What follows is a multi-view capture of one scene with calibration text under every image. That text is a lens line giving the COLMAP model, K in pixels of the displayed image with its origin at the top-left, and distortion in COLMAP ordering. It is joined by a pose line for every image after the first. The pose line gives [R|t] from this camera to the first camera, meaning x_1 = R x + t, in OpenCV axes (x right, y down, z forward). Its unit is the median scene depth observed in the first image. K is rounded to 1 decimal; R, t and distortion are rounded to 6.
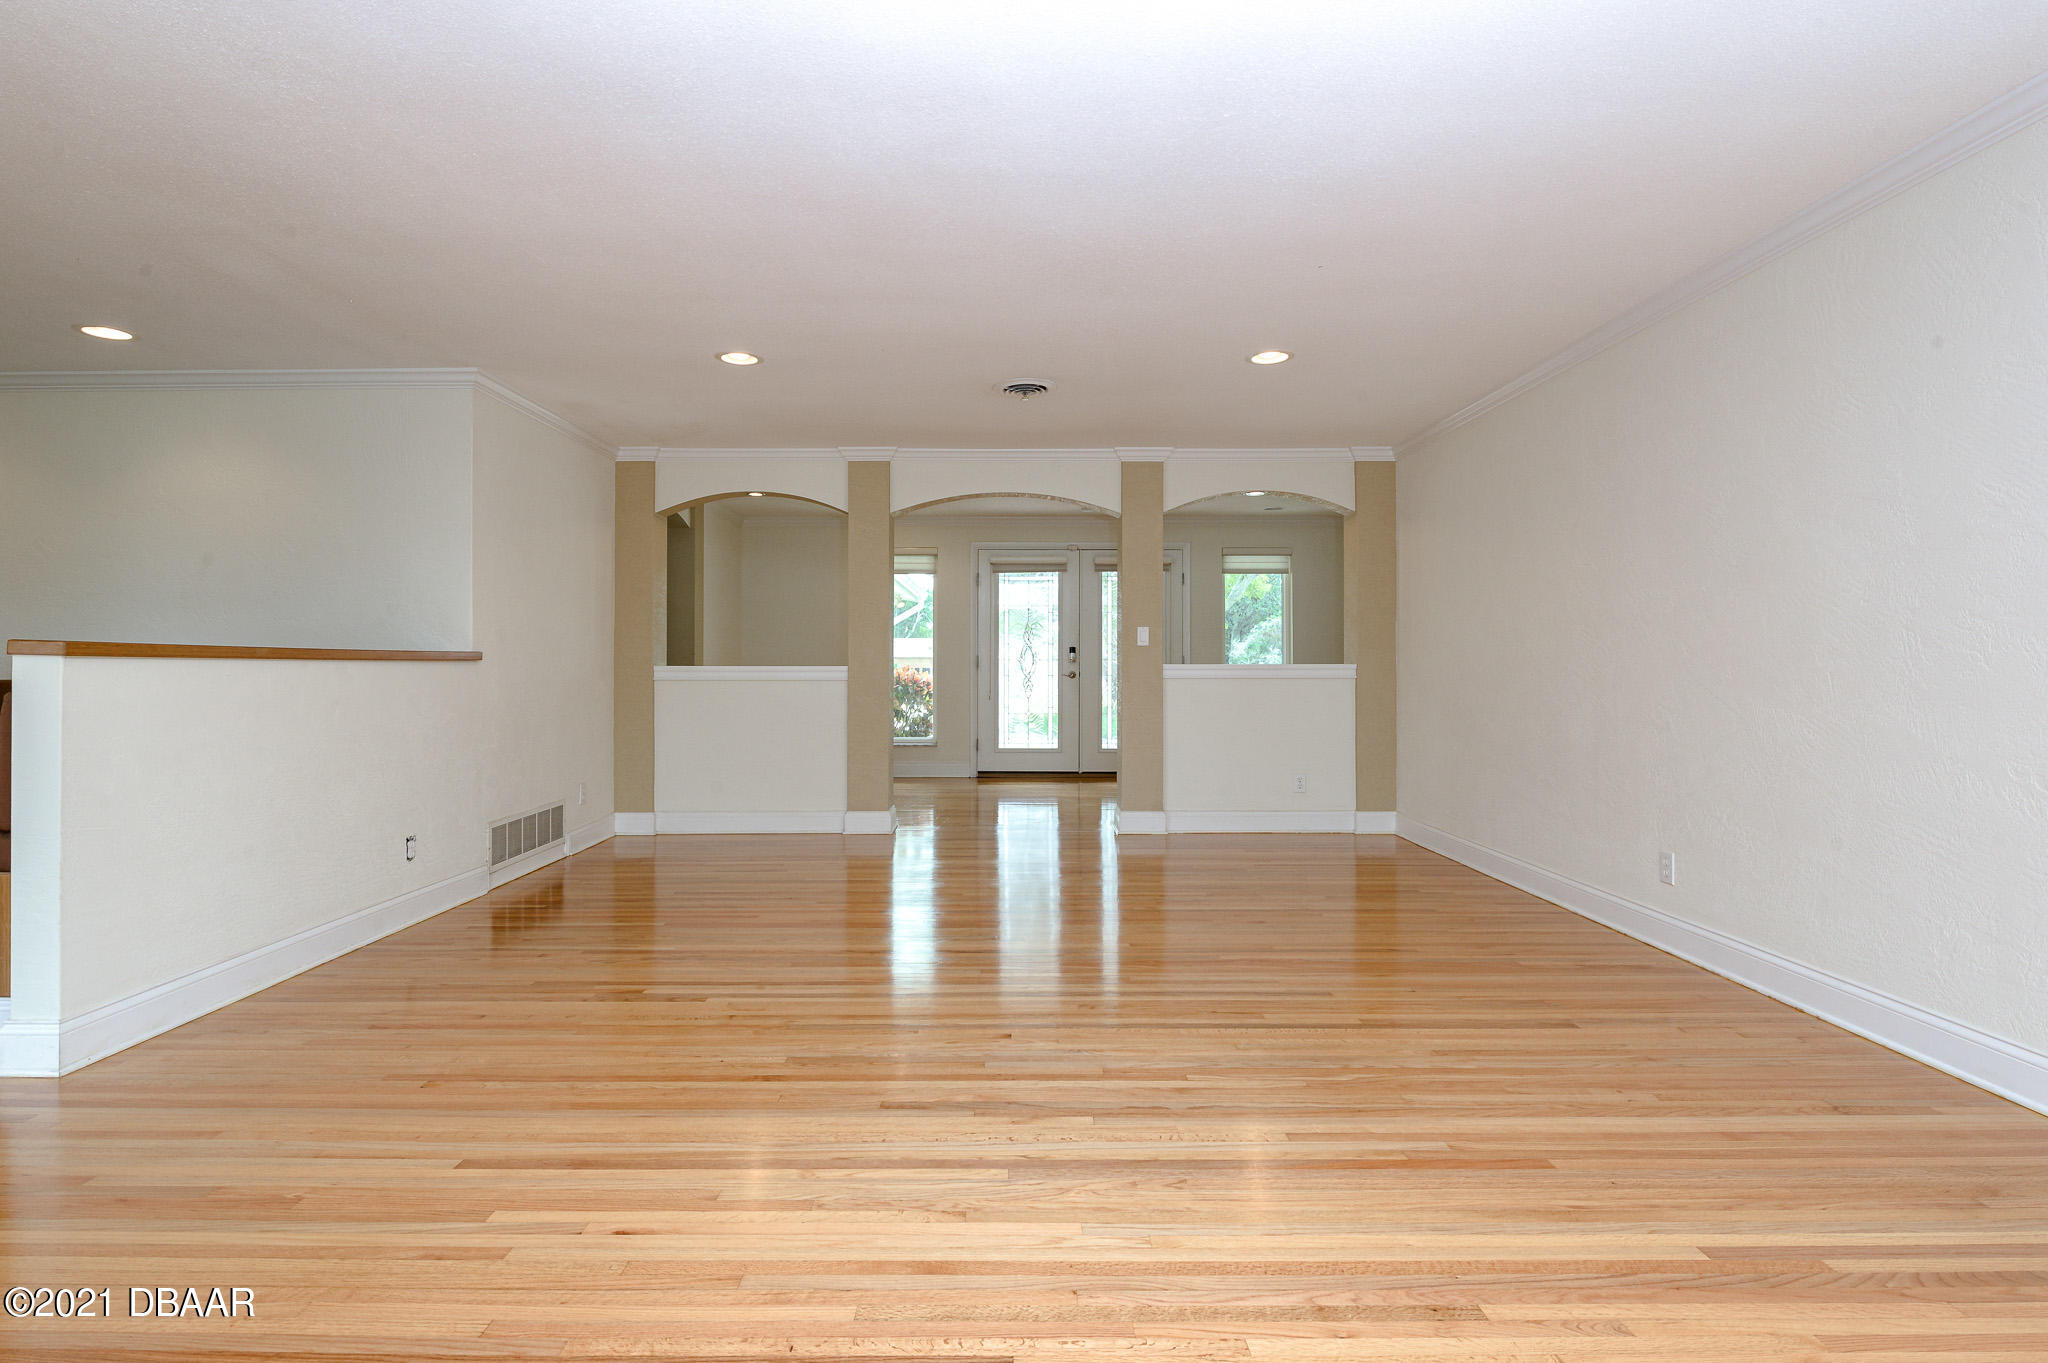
lens RADIAL K [[1007.4, 0, 1027.9], [0, 1007.4, 678.5], [0, 0, 1]] dist [-0.008627, -0.000226]
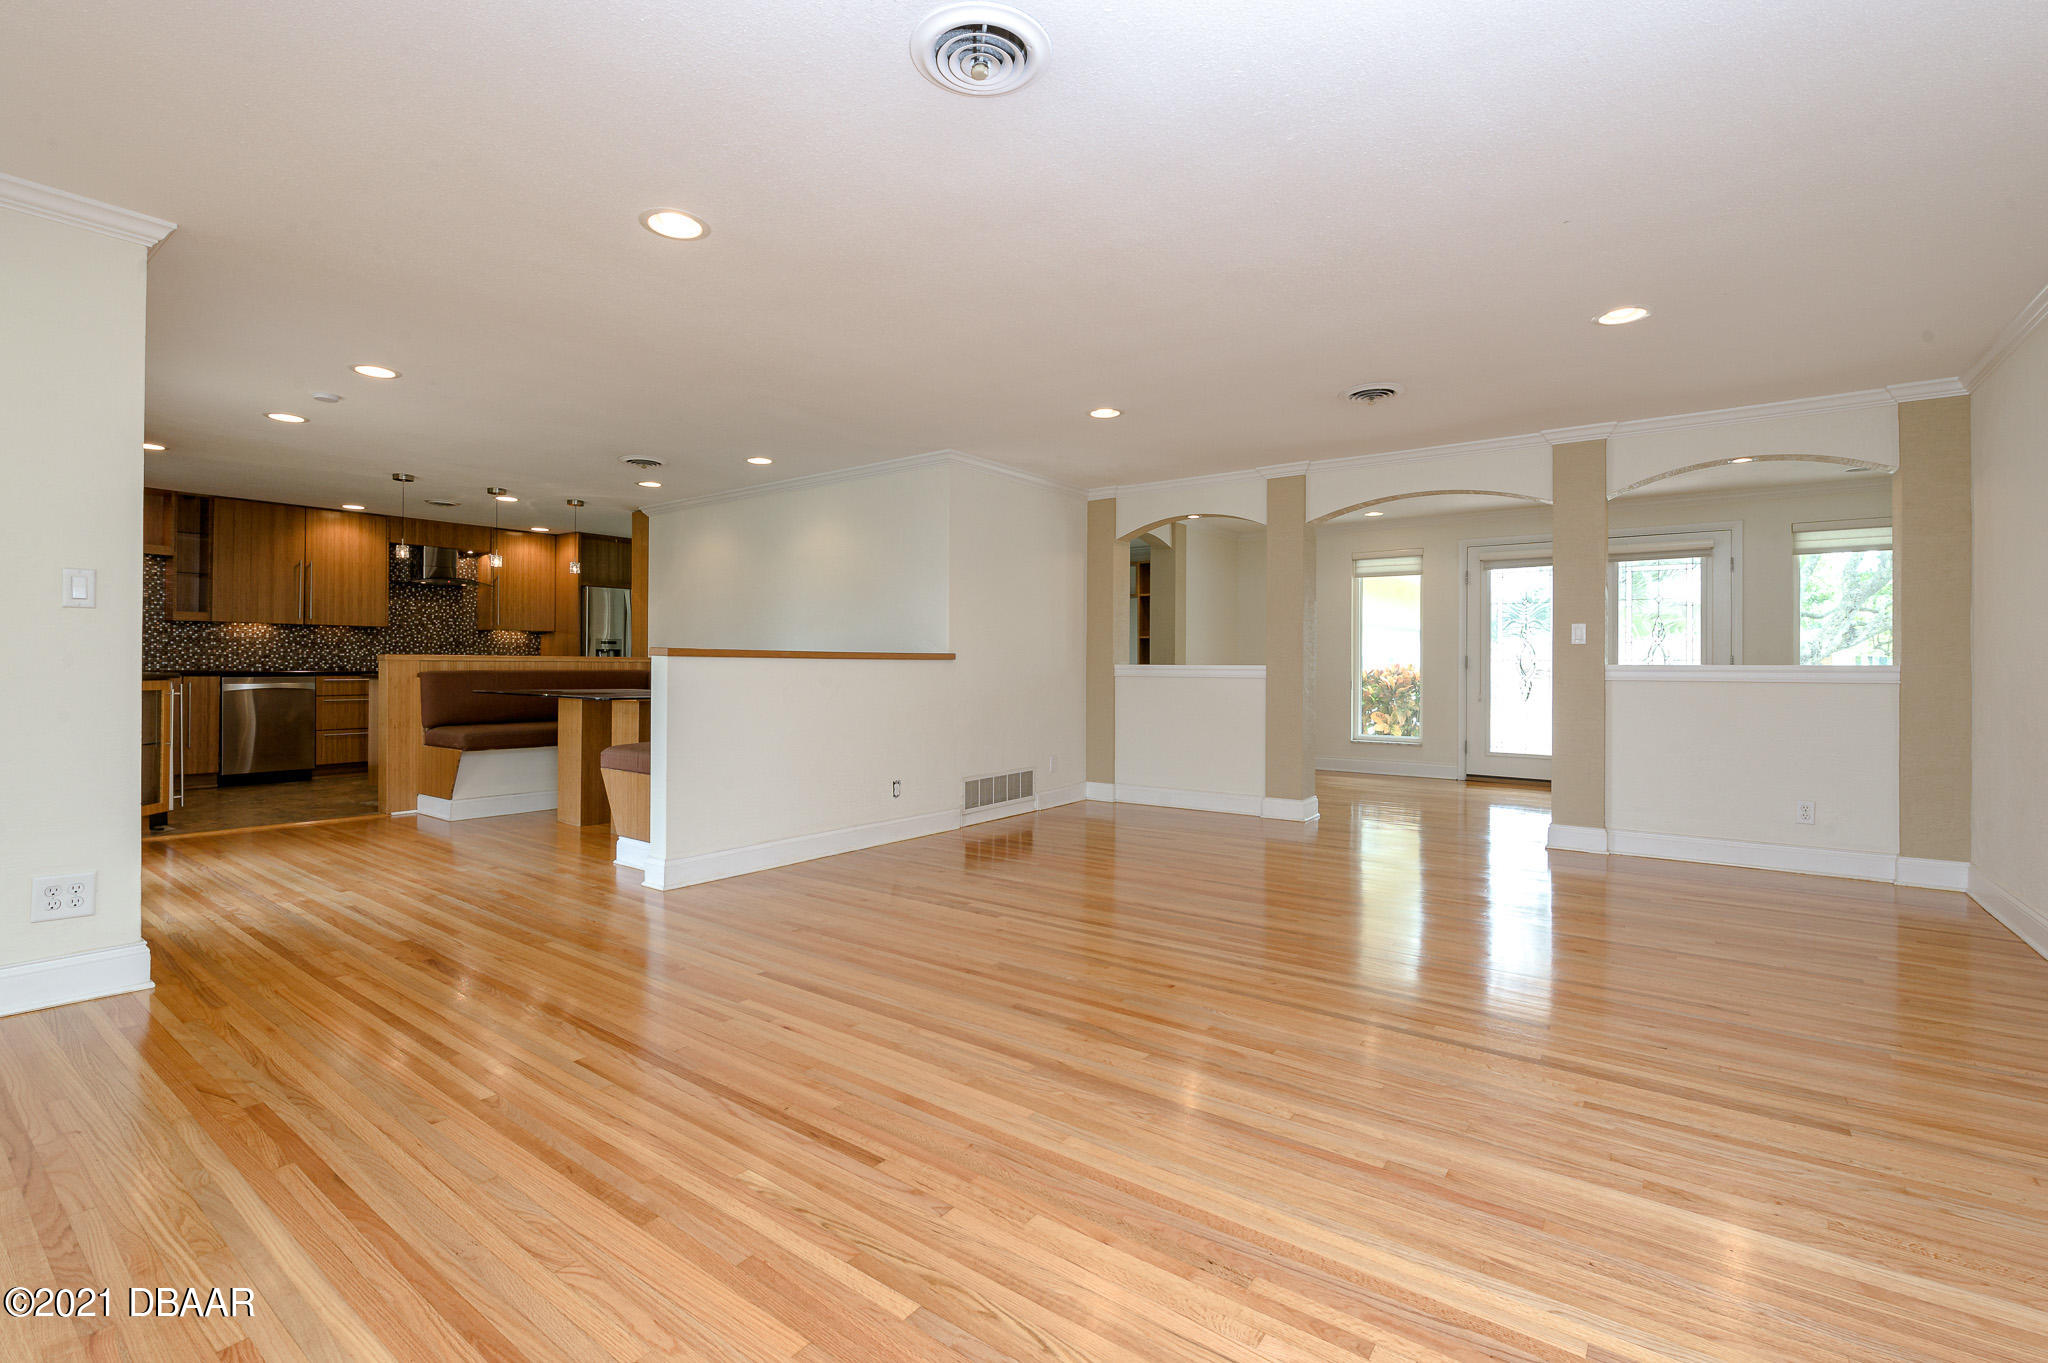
lens RADIAL K [[925.1, 0, 997.5], [0, 925.1, 682.6], [0, 0, 1]] dist [-0.011391, -0.000025]
pose [[0.791926, 0.015627, -0.610417, 0.222648], [-0.012146, 0.999878, 0.009839, 0.000315], [0.610496, -0.000378, 0.792019, 0.021370]]
